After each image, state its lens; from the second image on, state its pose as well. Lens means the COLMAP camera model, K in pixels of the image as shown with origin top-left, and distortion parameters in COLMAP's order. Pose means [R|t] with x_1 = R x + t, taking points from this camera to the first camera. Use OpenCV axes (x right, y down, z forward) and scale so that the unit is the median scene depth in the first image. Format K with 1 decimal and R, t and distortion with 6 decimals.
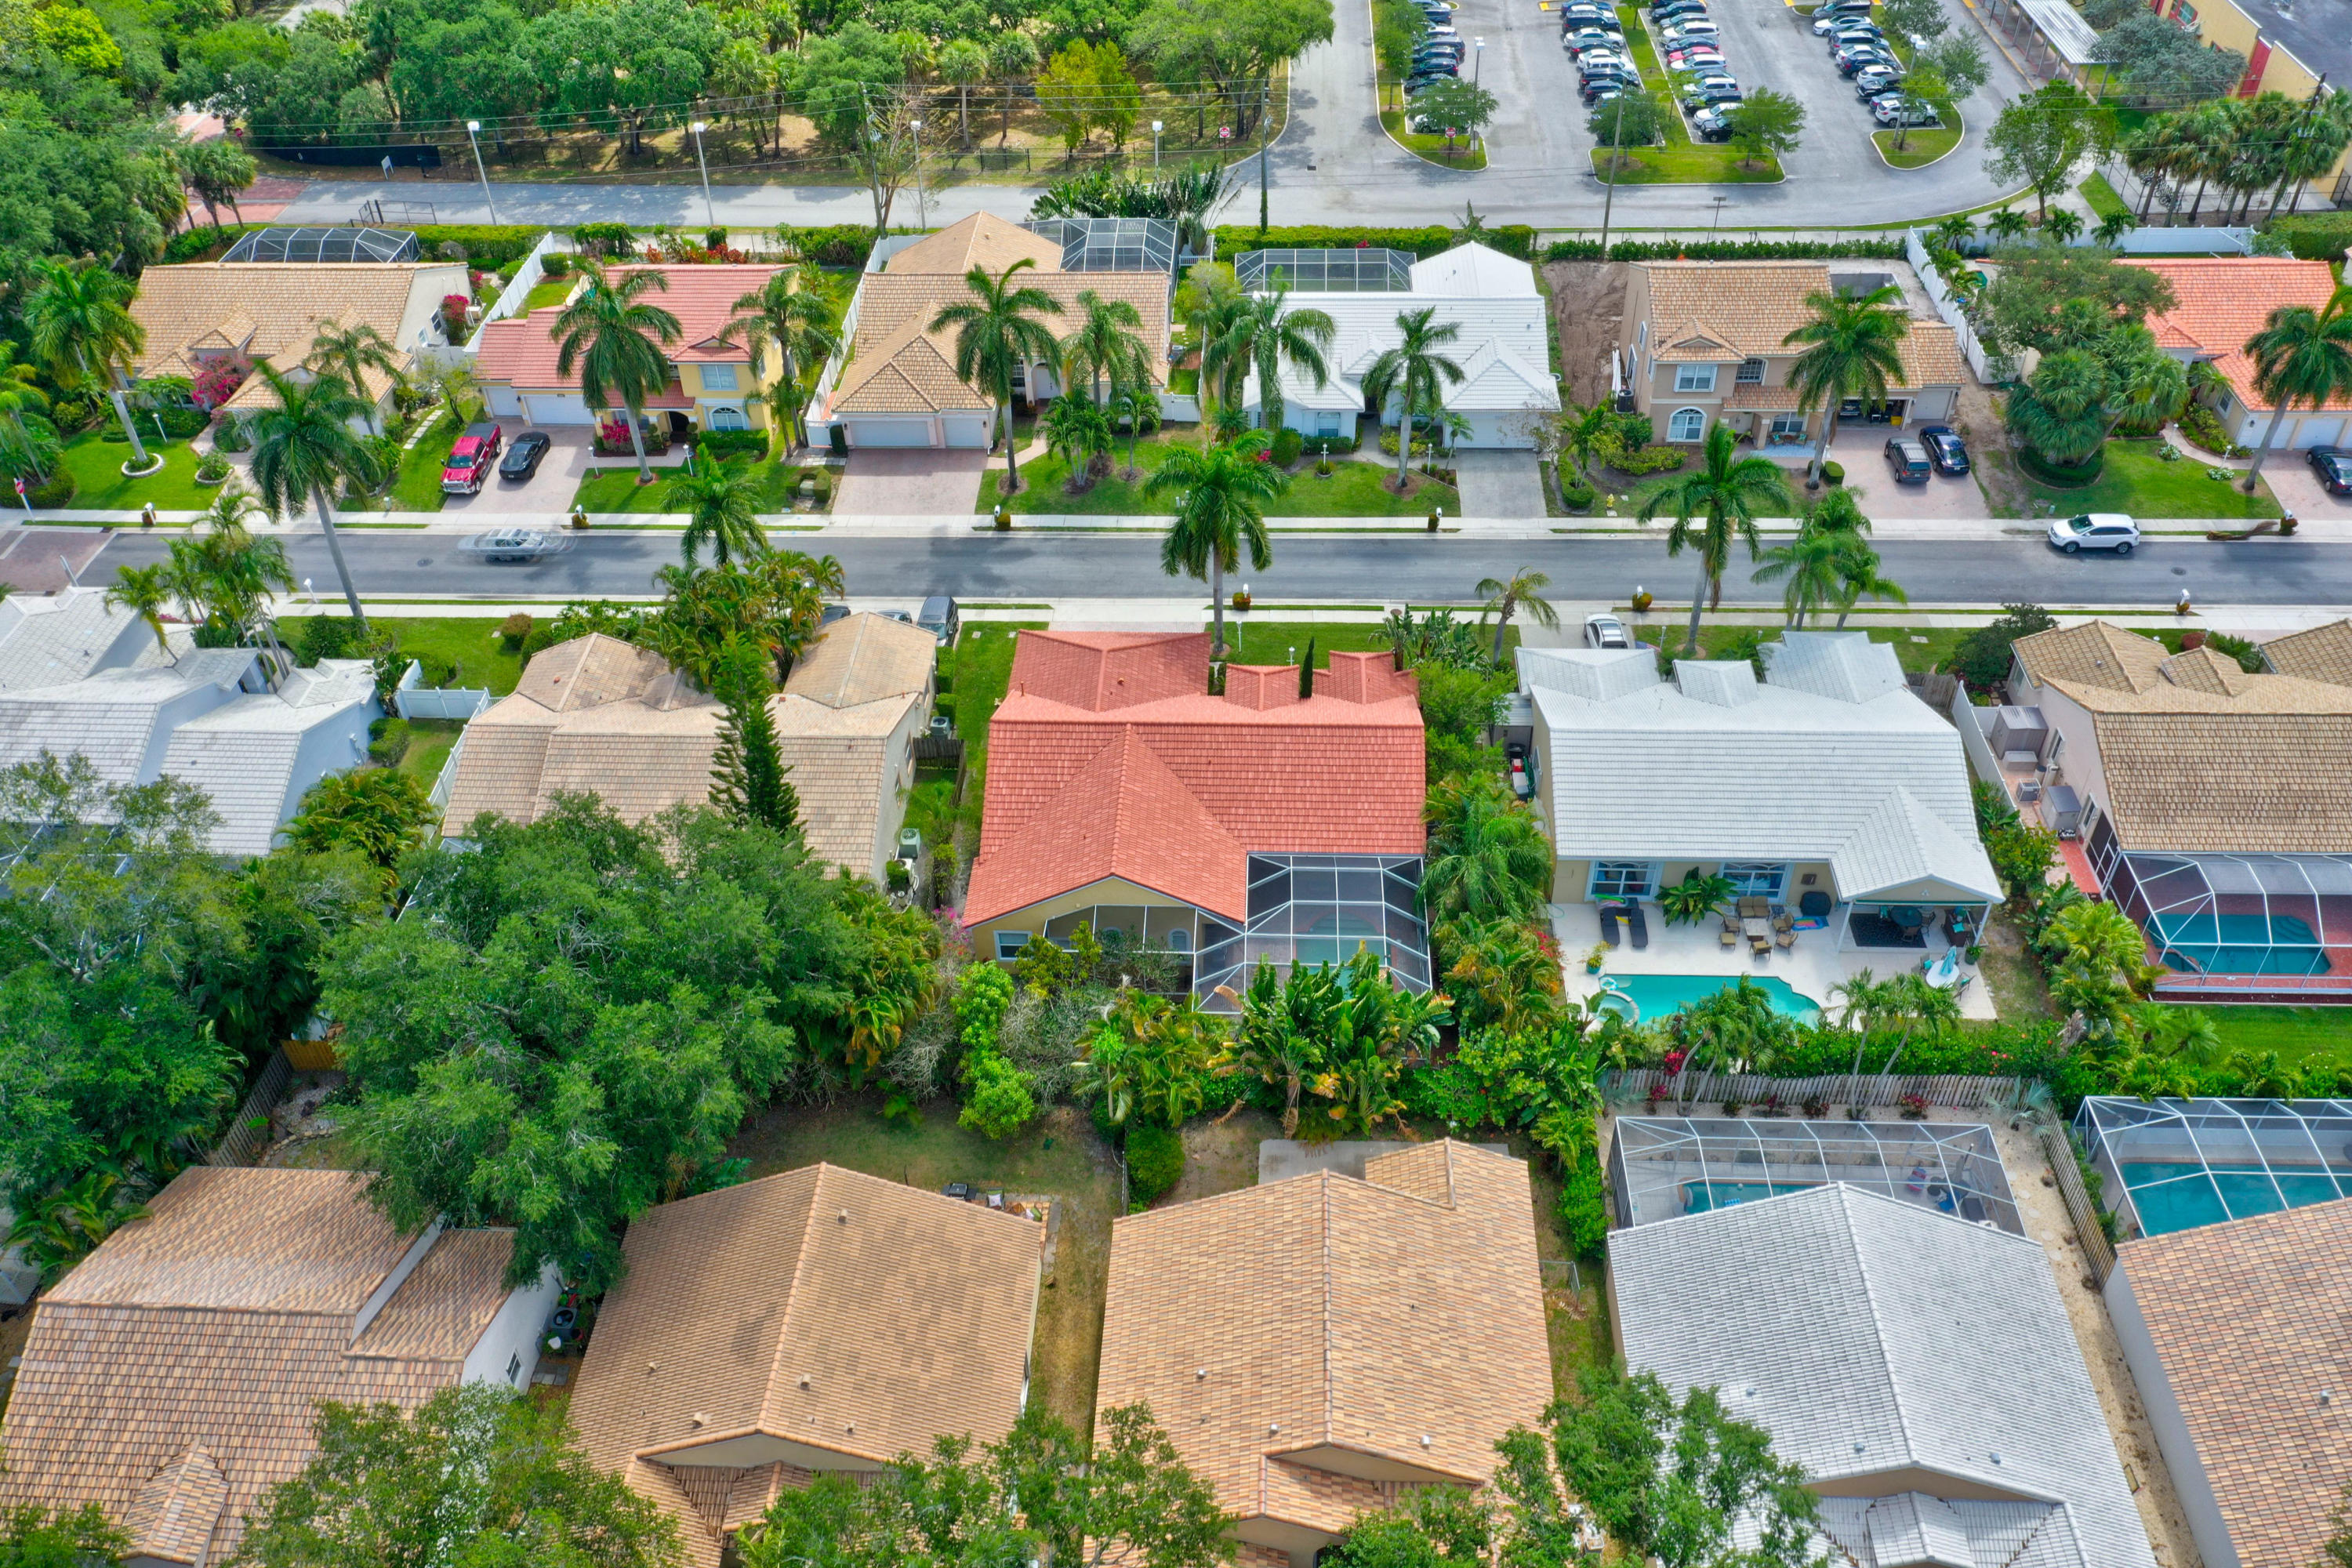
lens RADIAL K [[1849.7, 0, 1176.0], [0, 1849.7, 784.0], [0, 0, 1]] dist [0.002327, 0.002152]
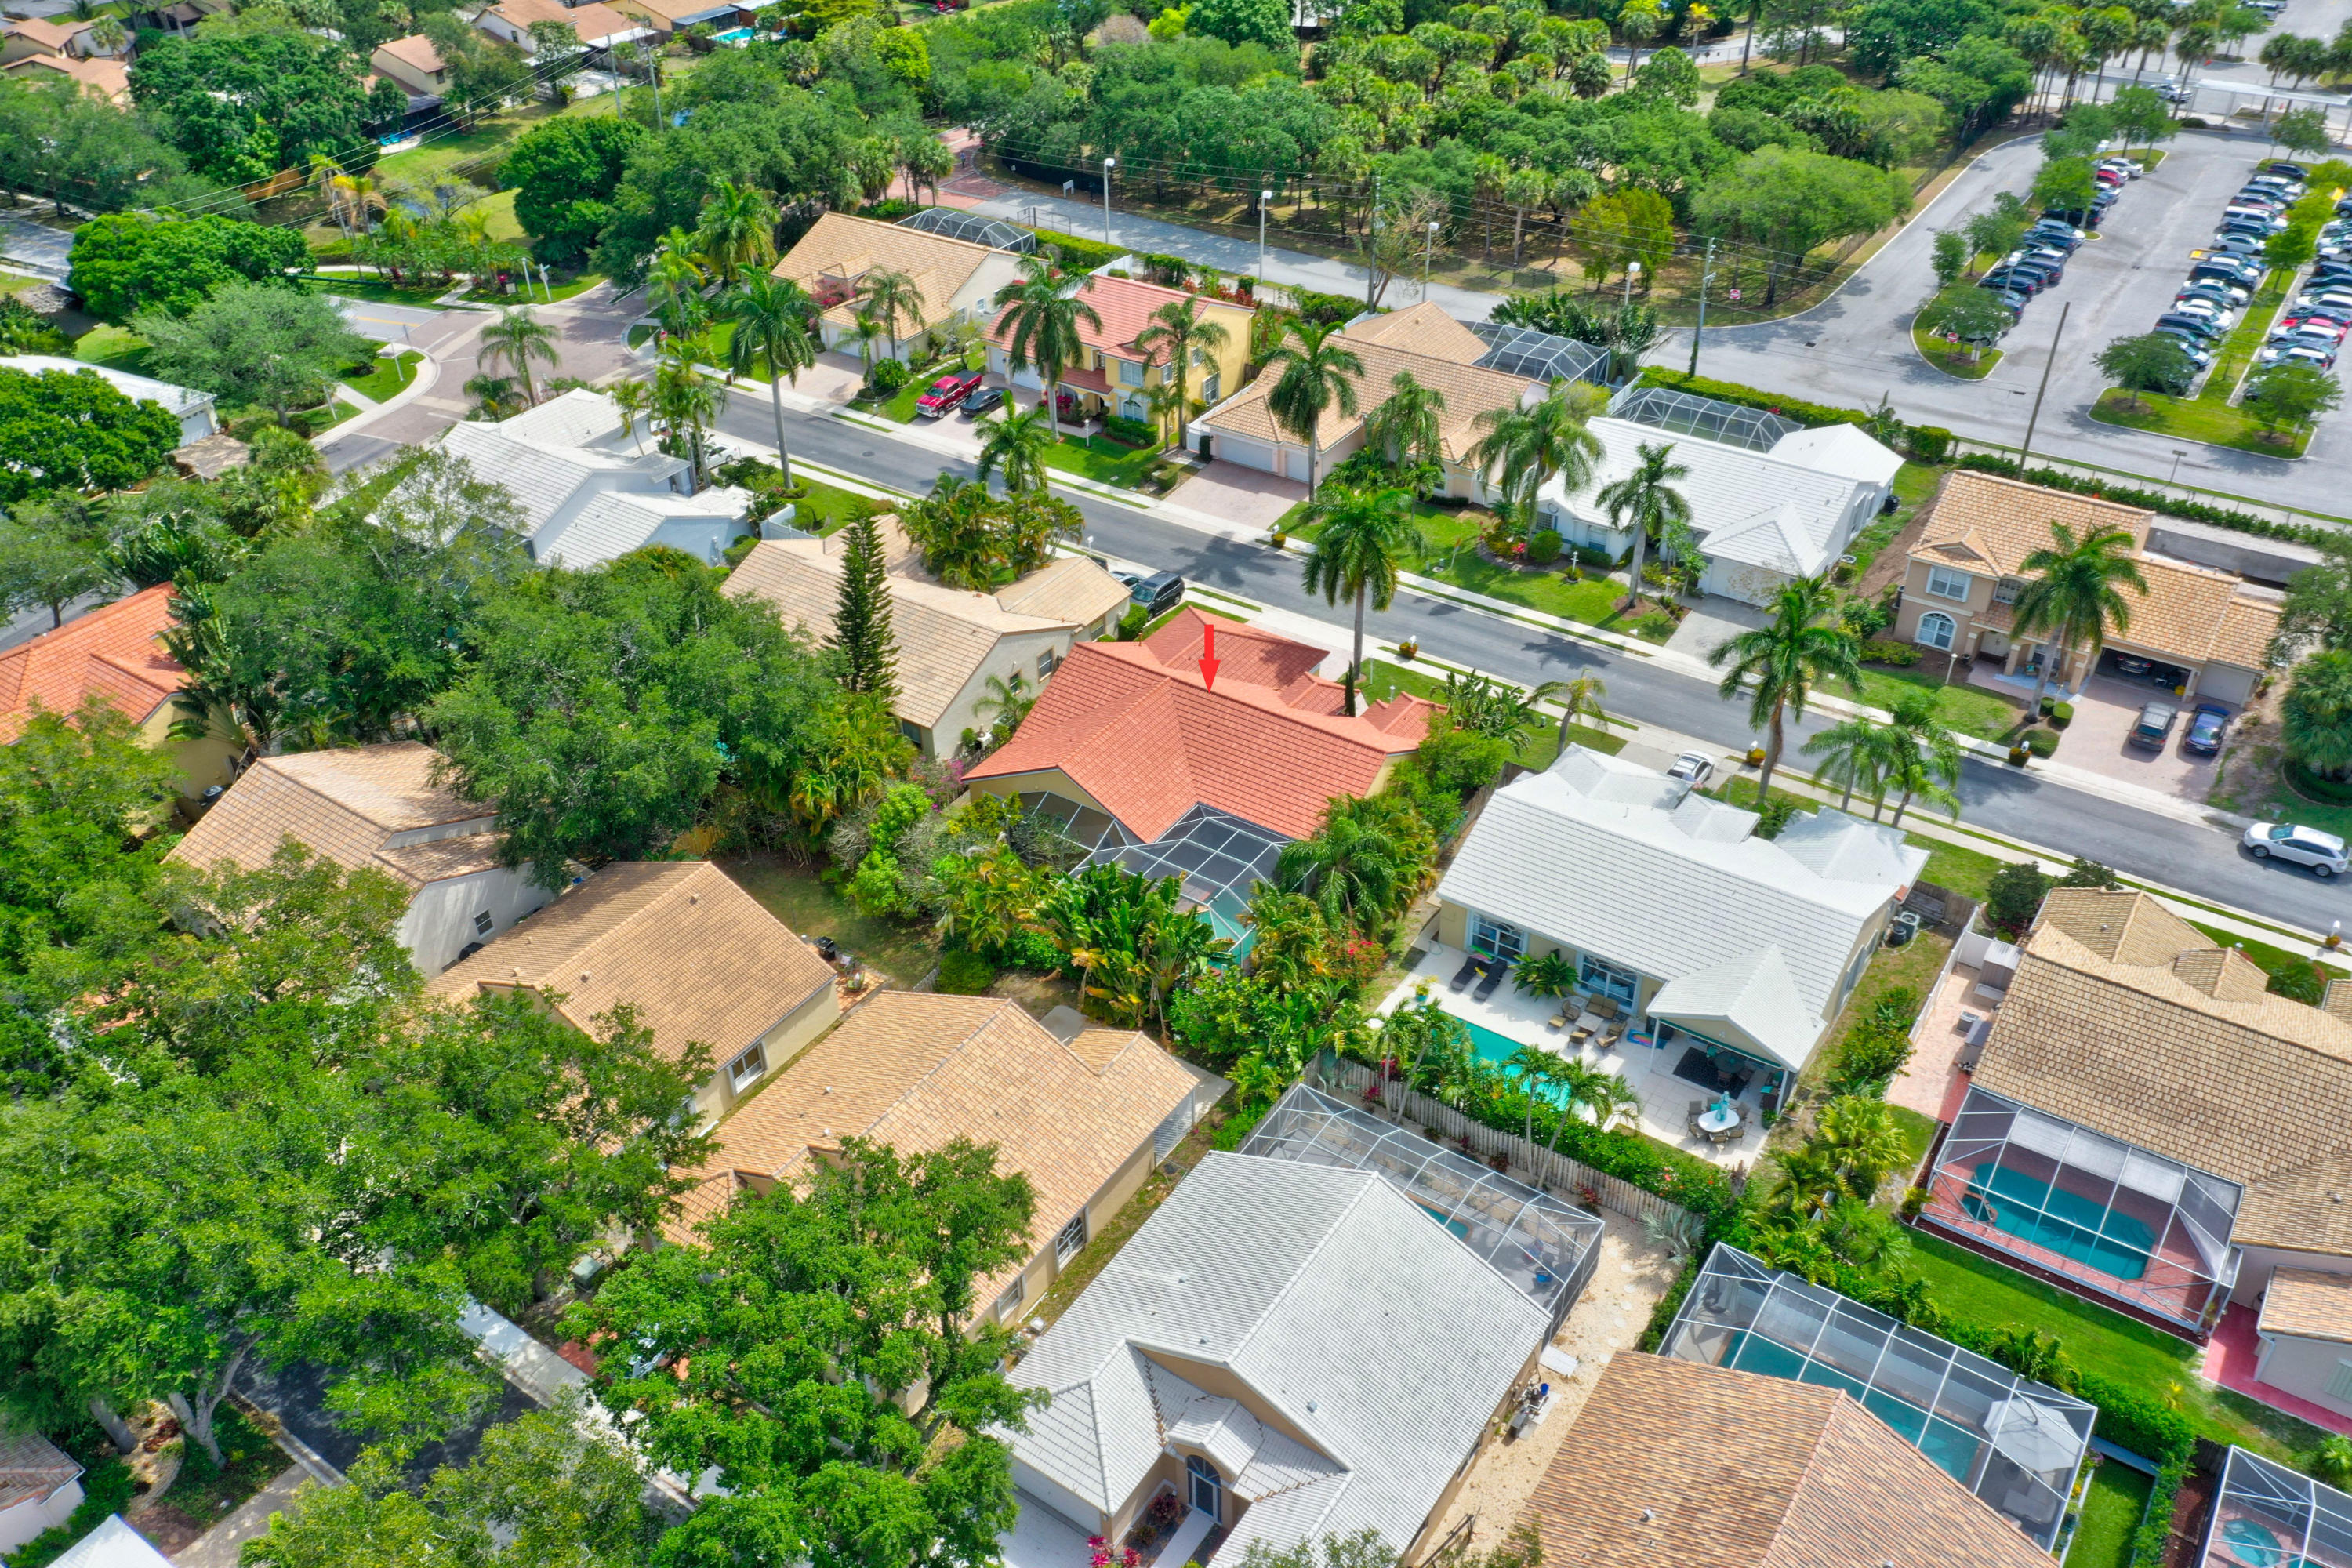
lens RADIAL K [[1848.7, 0, 1176.0], [0, 1848.7, 784.0], [0, 0, 1]] dist [0.009270, 0.003308]
pose [[0.853366, 0.309834, -0.419248, 0.412863], [-0.342418, 0.939544, -0.002635, 0.027342], [0.393086, 0.145806, 0.907868, -0.048815]]
